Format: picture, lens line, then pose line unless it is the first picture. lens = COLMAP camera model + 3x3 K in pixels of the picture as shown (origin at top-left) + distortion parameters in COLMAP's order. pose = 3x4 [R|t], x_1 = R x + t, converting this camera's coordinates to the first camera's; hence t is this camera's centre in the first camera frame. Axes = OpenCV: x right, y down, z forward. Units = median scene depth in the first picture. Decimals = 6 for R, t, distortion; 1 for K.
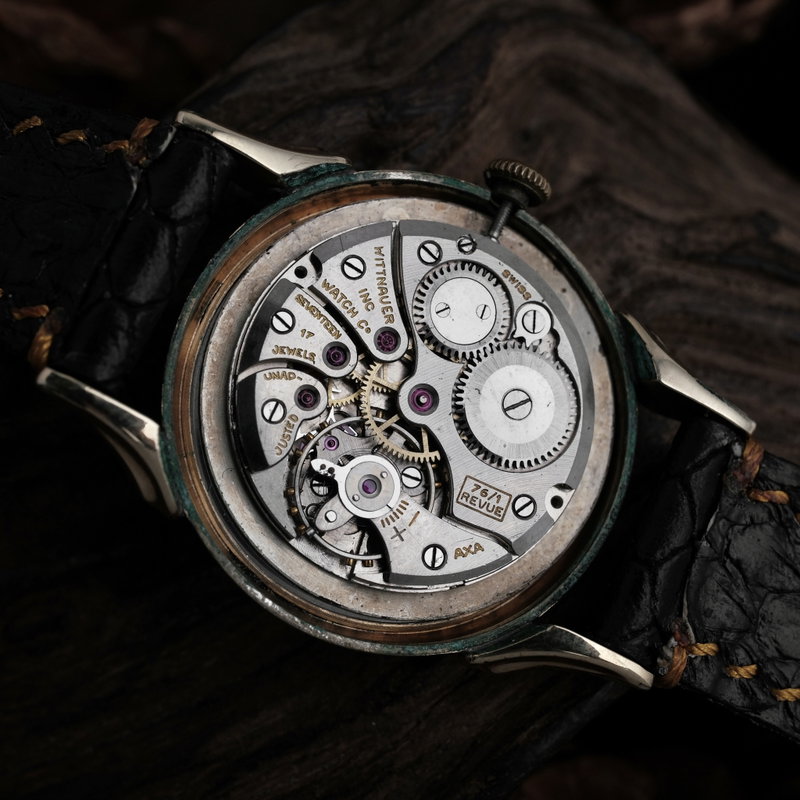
lens RADIAL K [[1454.3, 0, 400.0], [0, 1454.3, 400.0], [0, 0, 1]] dist [0.046871, -0.050735]
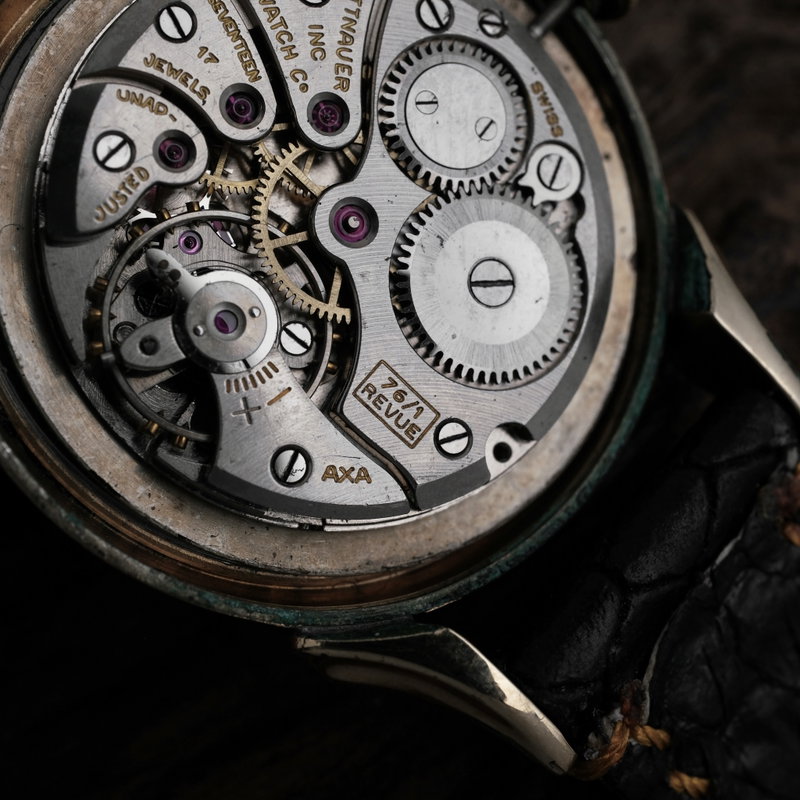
lens RADIAL K [[1454.3, 0, 400.0], [0, 1454.3, 400.0], [0, 0, 1]] dist [0.046871, -0.050735]
pose [[0.948509, 0.312836, 0.049643, 0.027668], [-0.309873, 0.948930, -0.059254, 0.102469], [-0.065645, 0.040820, 0.997008, 0.380355]]
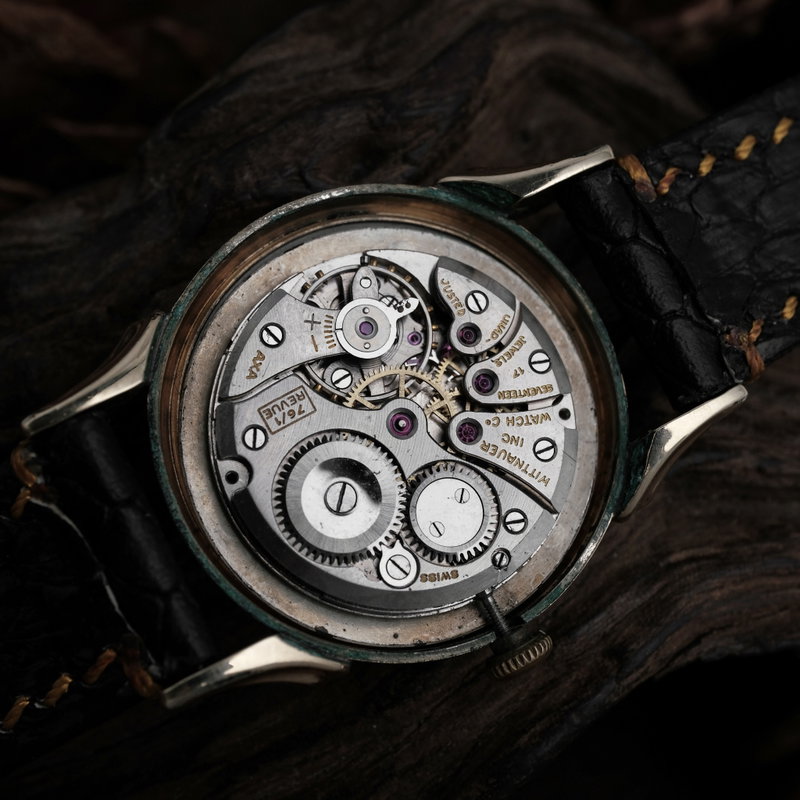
lens RADIAL K [[1454.3, 0, 400.0], [0, 1454.3, 400.0], [0, 0, 1]] dist [0.046871, -0.050735]
pose [[-0.537684, 0.697561, -0.473608, 0.479781], [-0.816679, -0.570515, 0.086876, -0.076684], [-0.209599, 0.433498, 0.876441, 0.114989]]
